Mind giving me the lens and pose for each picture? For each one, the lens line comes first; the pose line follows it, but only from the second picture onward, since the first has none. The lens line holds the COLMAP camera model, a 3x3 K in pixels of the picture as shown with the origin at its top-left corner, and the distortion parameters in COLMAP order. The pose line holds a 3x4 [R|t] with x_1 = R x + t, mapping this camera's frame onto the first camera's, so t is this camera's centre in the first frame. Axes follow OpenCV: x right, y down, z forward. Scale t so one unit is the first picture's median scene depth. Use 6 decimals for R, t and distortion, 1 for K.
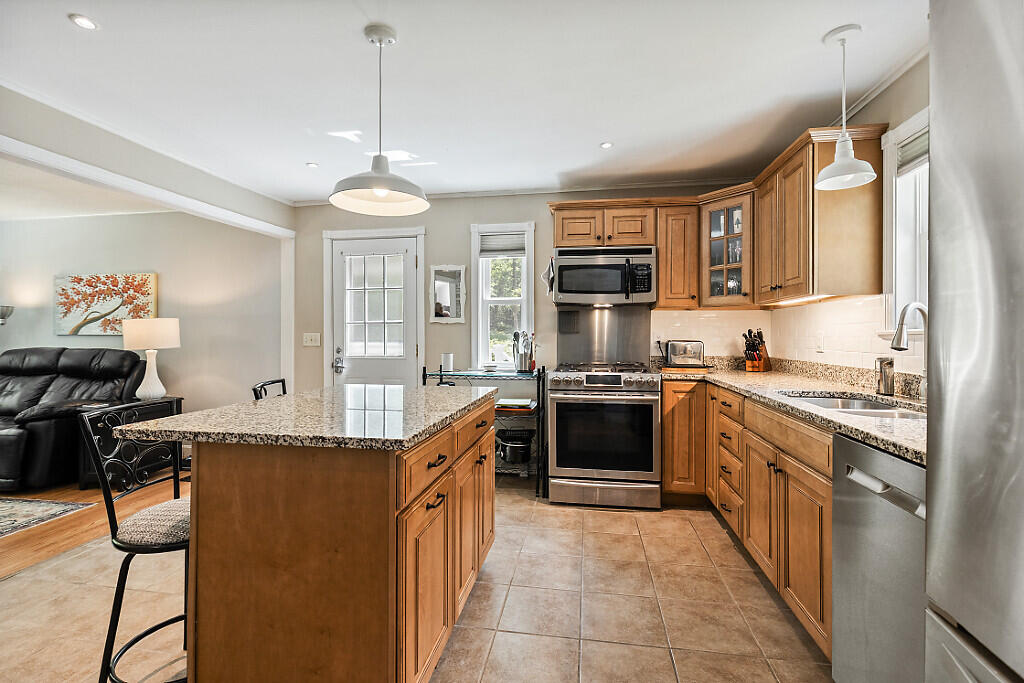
lens RADIAL K [[462.7, 0, 512.7], [0, 462.7, 324.9], [0, 0, 1]] dist [-0.001638, -0.000844]
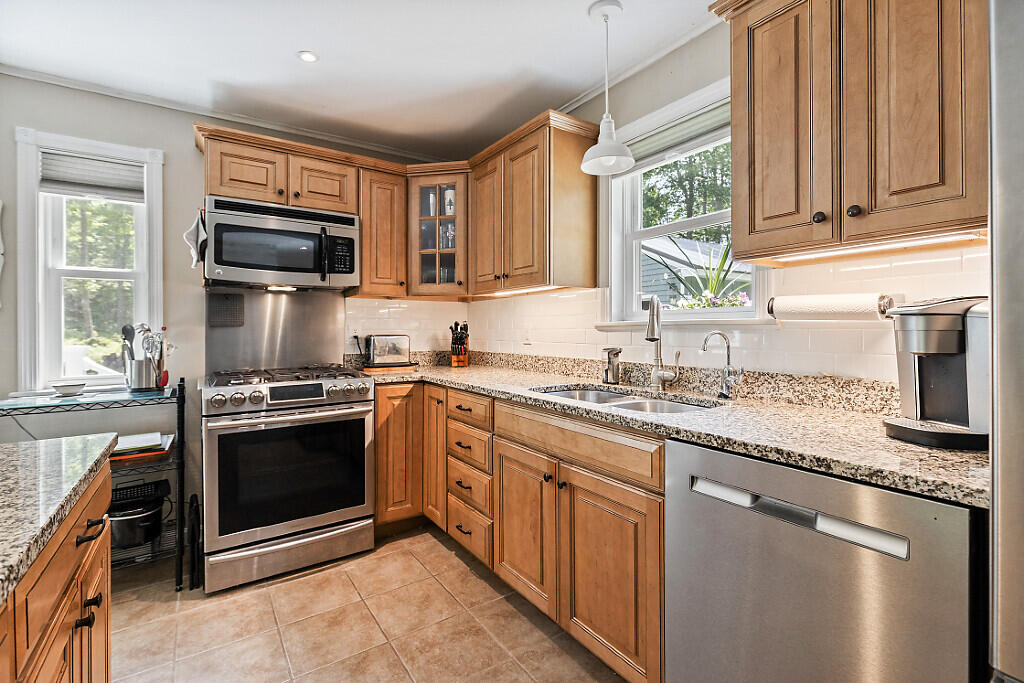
lens RADIAL K [[462.7, 0, 512.7], [0, 462.7, 324.9], [0, 0, 1]] dist [-0.001638, -0.000844]
pose [[0.727431, -0.000723, 0.686181, -0.047528], [-0.008045, 0.999922, 0.009582, 0.006664], [-0.686134, -0.012491, 0.727368, 0.258911]]
